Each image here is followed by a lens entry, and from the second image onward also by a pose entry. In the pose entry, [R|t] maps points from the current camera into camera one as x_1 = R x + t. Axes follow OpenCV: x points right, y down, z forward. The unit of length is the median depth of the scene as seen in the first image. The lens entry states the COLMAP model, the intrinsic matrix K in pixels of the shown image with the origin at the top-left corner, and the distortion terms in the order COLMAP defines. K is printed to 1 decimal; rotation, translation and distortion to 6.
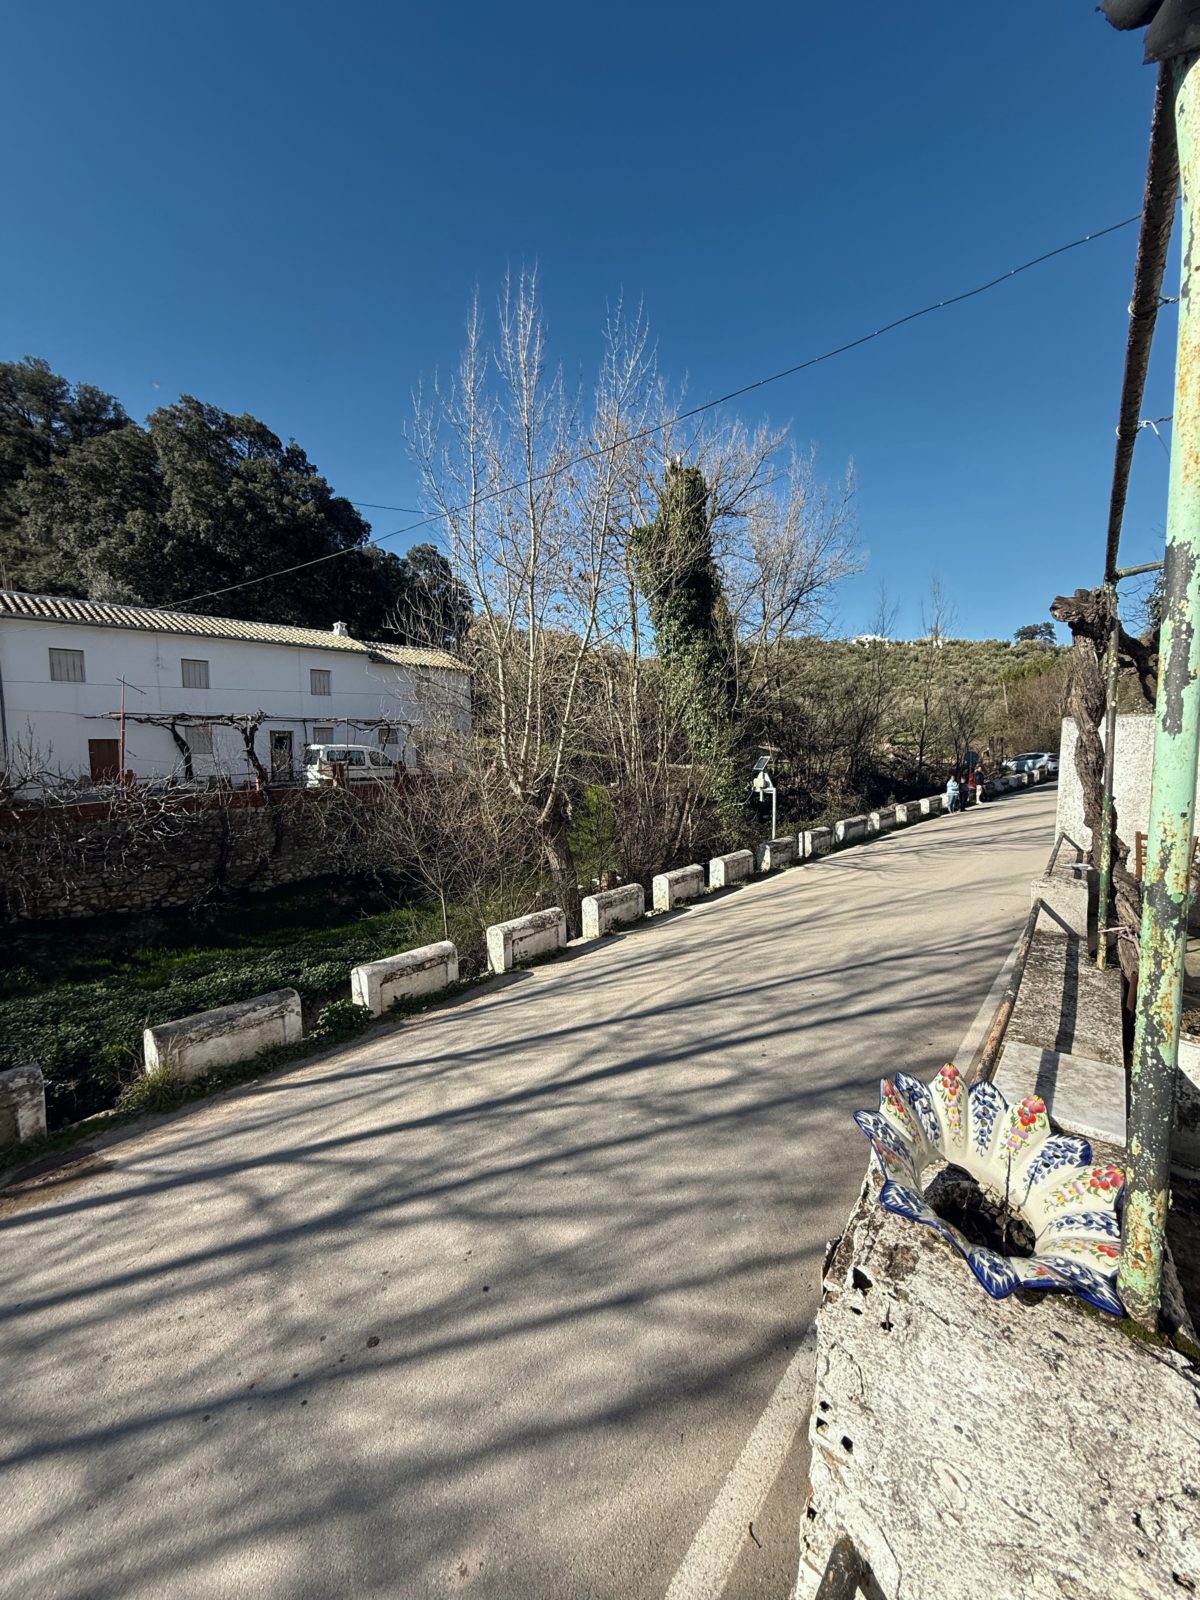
lens RADIAL K [[636.7, 0, 601.9], [0, 636.7, 796.4], [0, 0, 1]] dist [-0.001334, 0.000190]
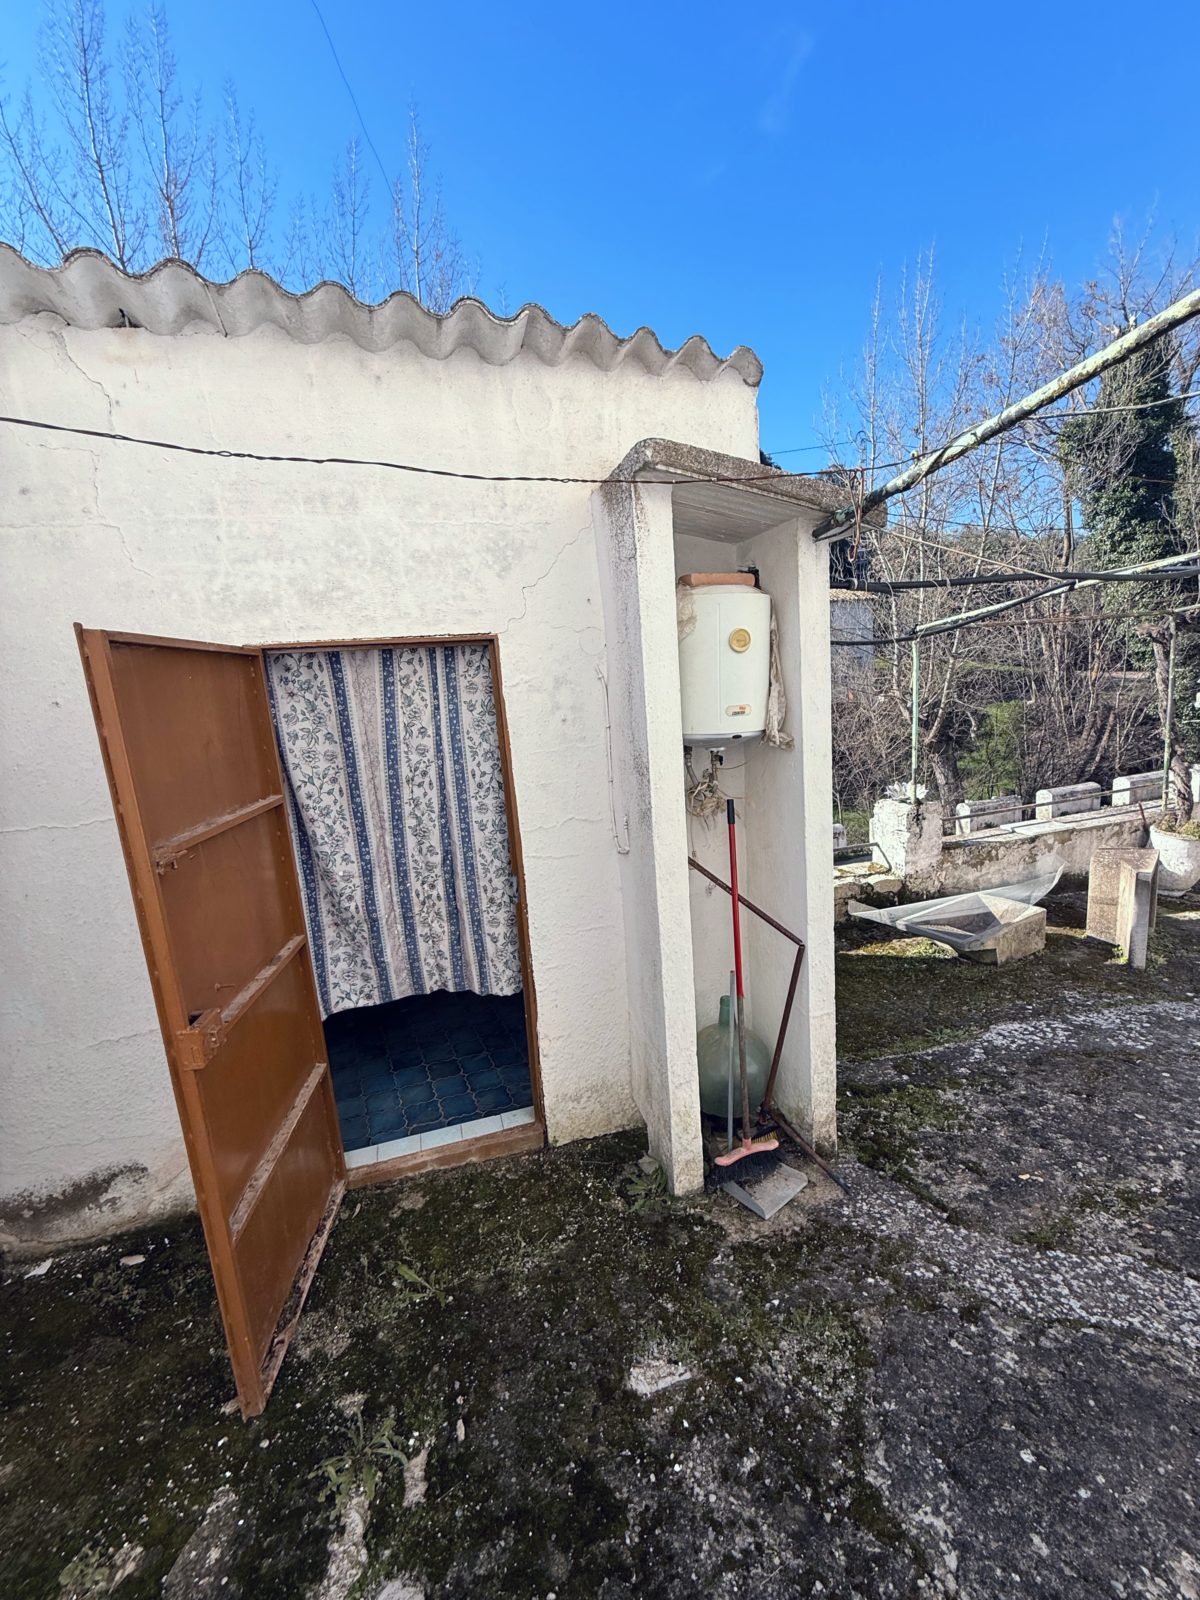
lens RADIAL K [[636.7, 0, 601.9], [0, 636.7, 796.4], [0, 0, 1]] dist [-0.001334, 0.000190]
pose [[0.817715, 0.044745, -0.573881, 0.085544], [0.025594, 0.993162, 0.113905, -0.007857], [0.575054, -0.107830, 0.810979, -0.281391]]
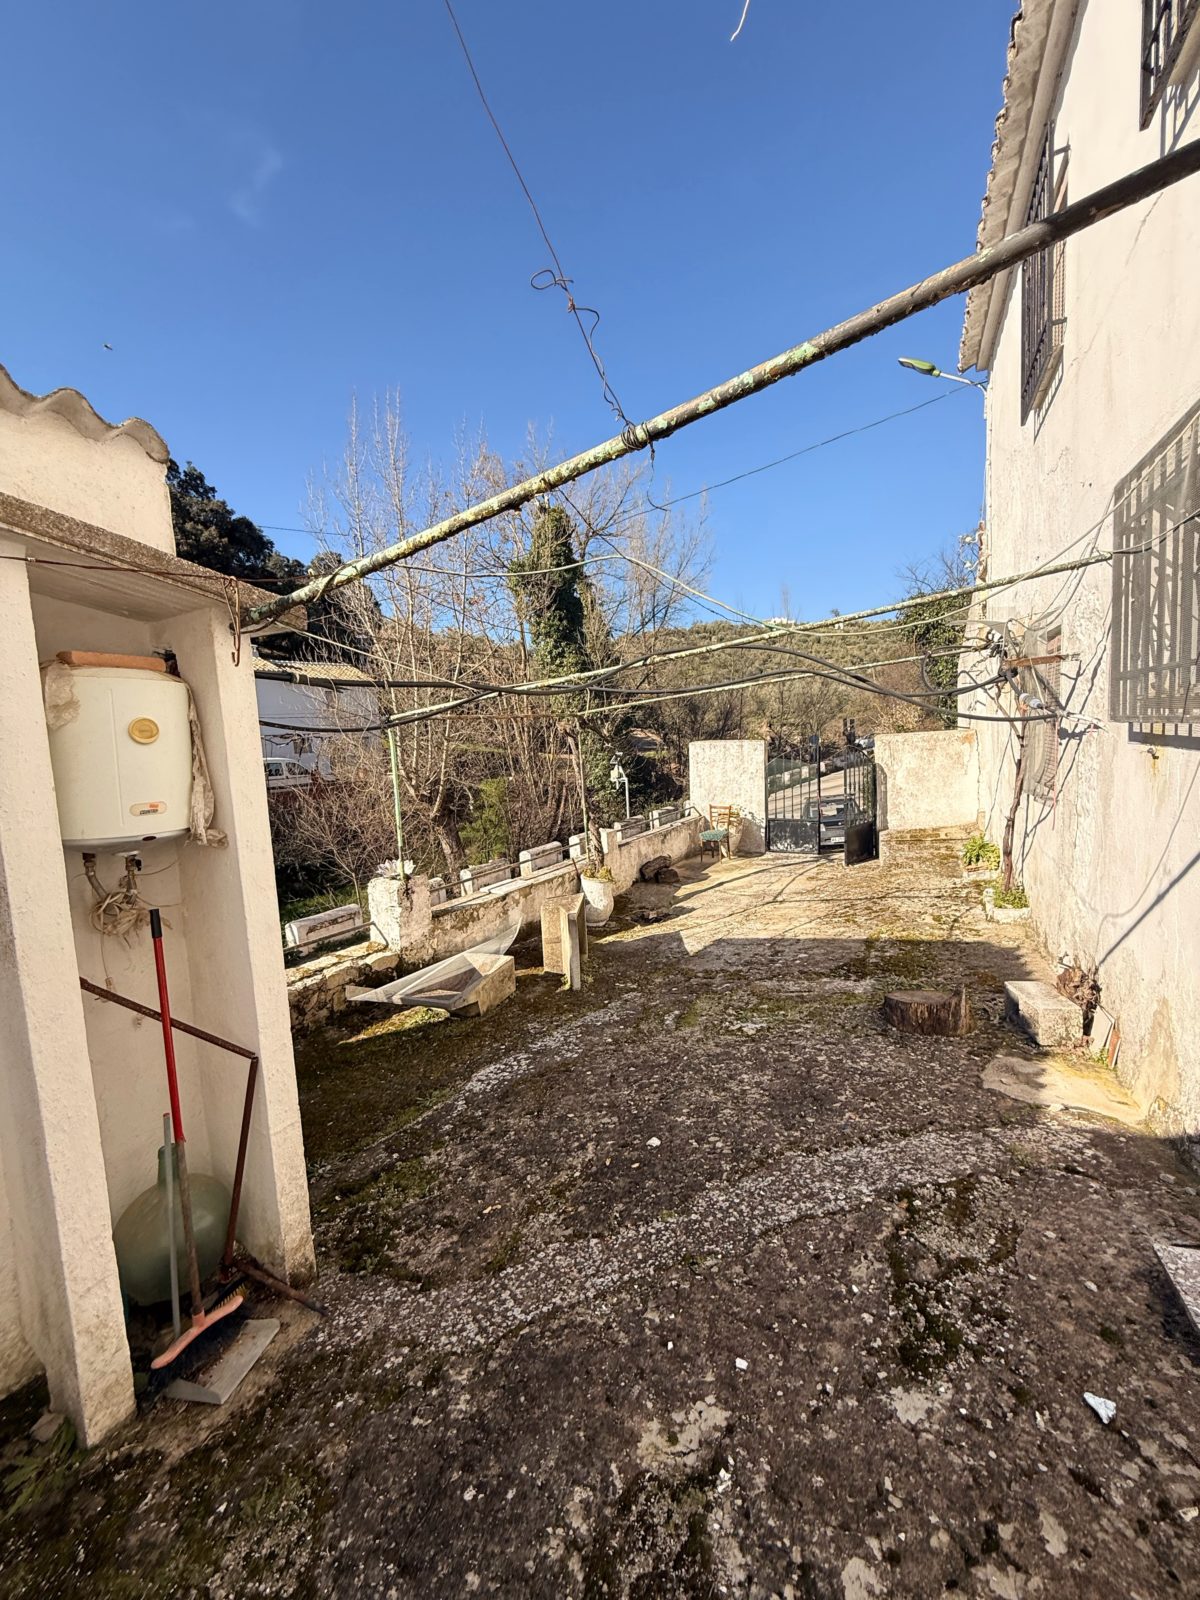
lens RADIAL K [[636.7, 0, 601.9], [0, 636.7, 796.4], [0, 0, 1]] dist [-0.001334, 0.000190]
pose [[0.992692, -0.055033, 0.107401, 0.100308], [0.052782, 0.998325, 0.023691, -0.010177], [-0.108525, -0.017849, 0.993933, -0.280508]]
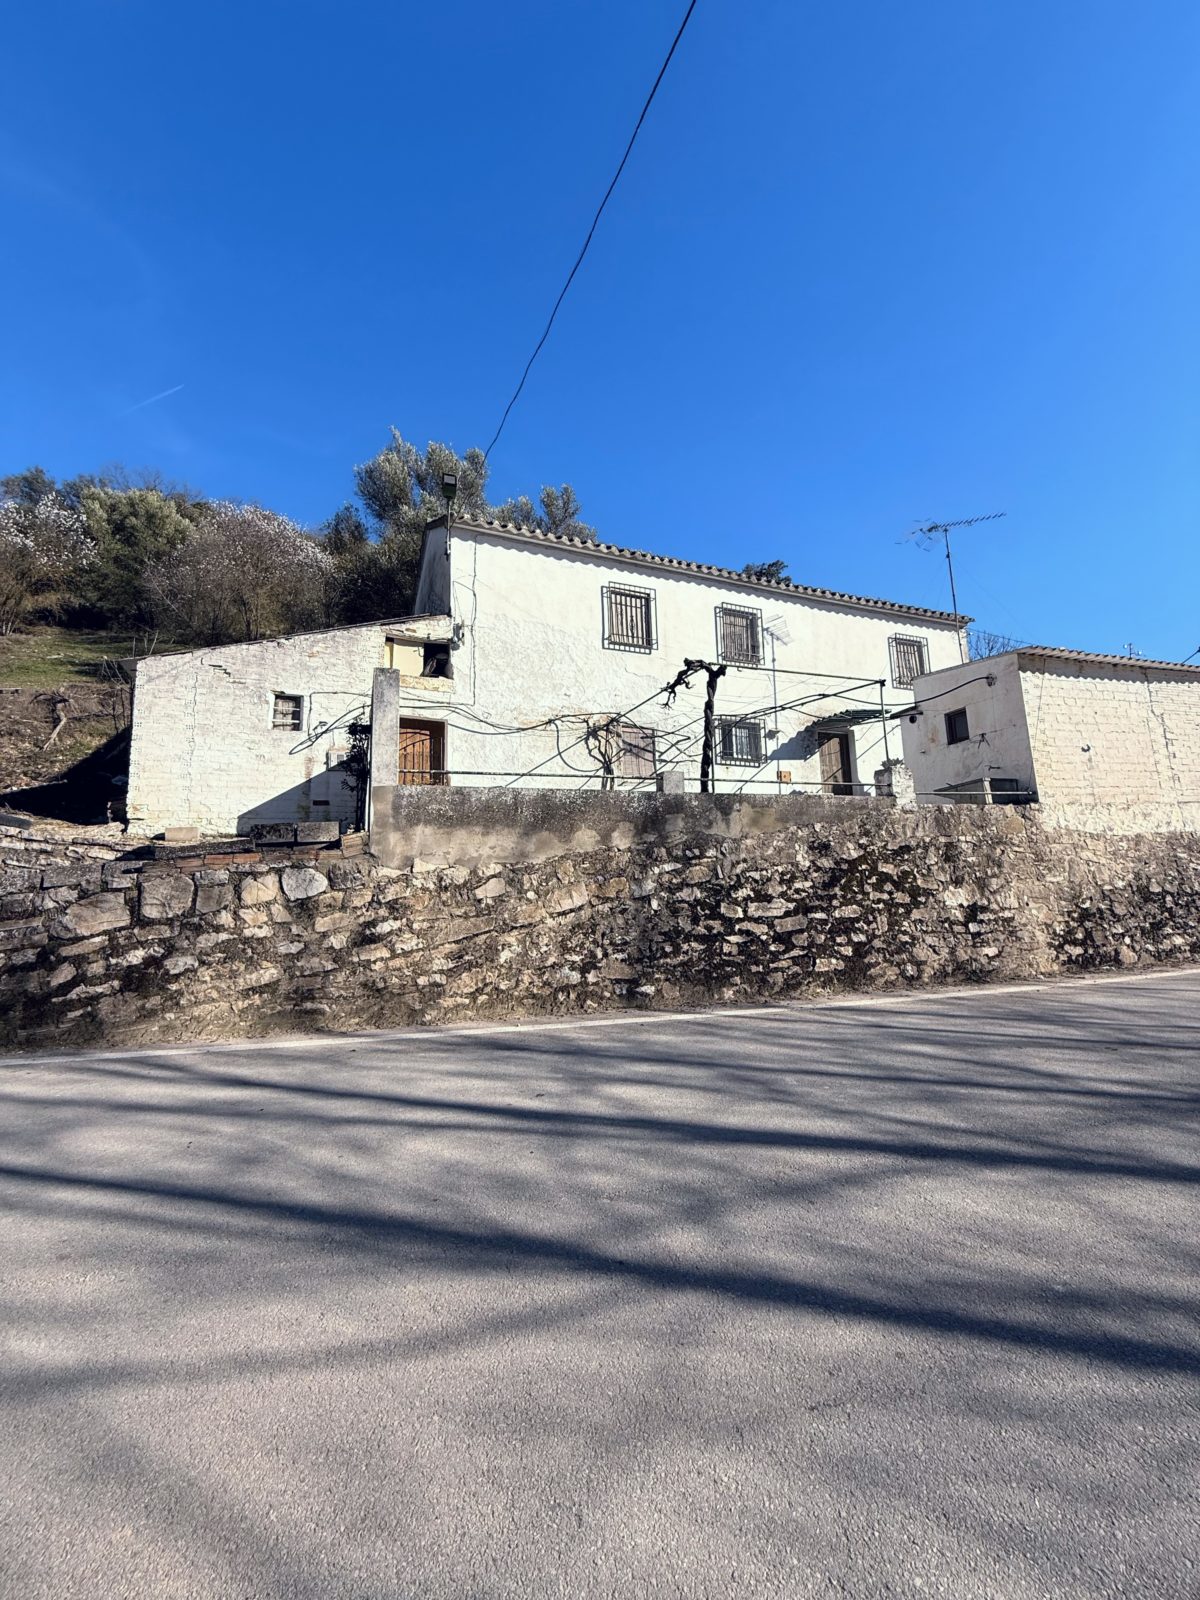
lens RADIAL K [[636.7, 0, 601.9], [0, 636.7, 796.4], [0, 0, 1]] dist [-0.001334, 0.000190]
pose [[-0.828376, 0.107134, 0.549833, -0.072923], [0.076652, 0.993987, -0.078193, 0.082430], [-0.554904, -0.022628, -0.831607, 0.648965]]
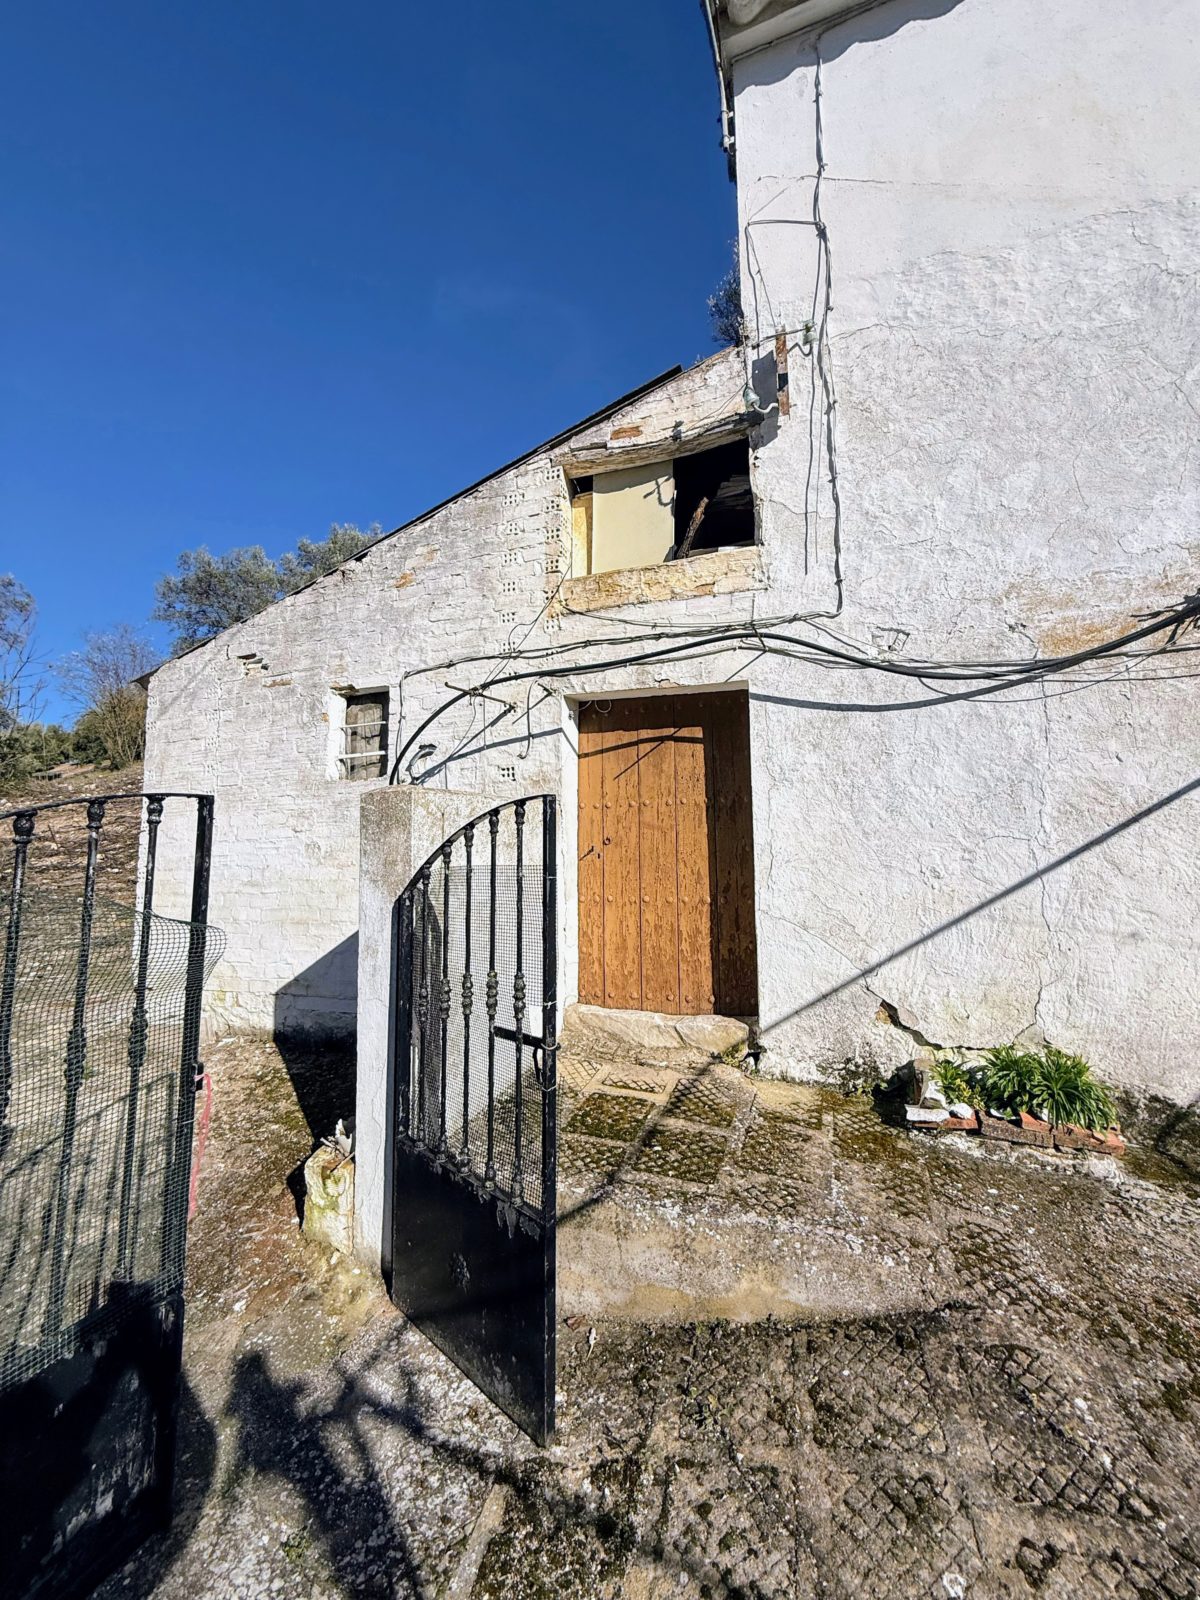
lens RADIAL K [[640.5, 0, 603.4], [0, 640.5, 795.0], [0, 0, 1]] dist [-0.000233, 0.000290]
pose [[-0.201242, 0.103897, 0.974016, 0.254051], [0.086948, 0.992329, -0.087886, -0.018248], [-0.975675, 0.067002, -0.208732, 0.251795]]
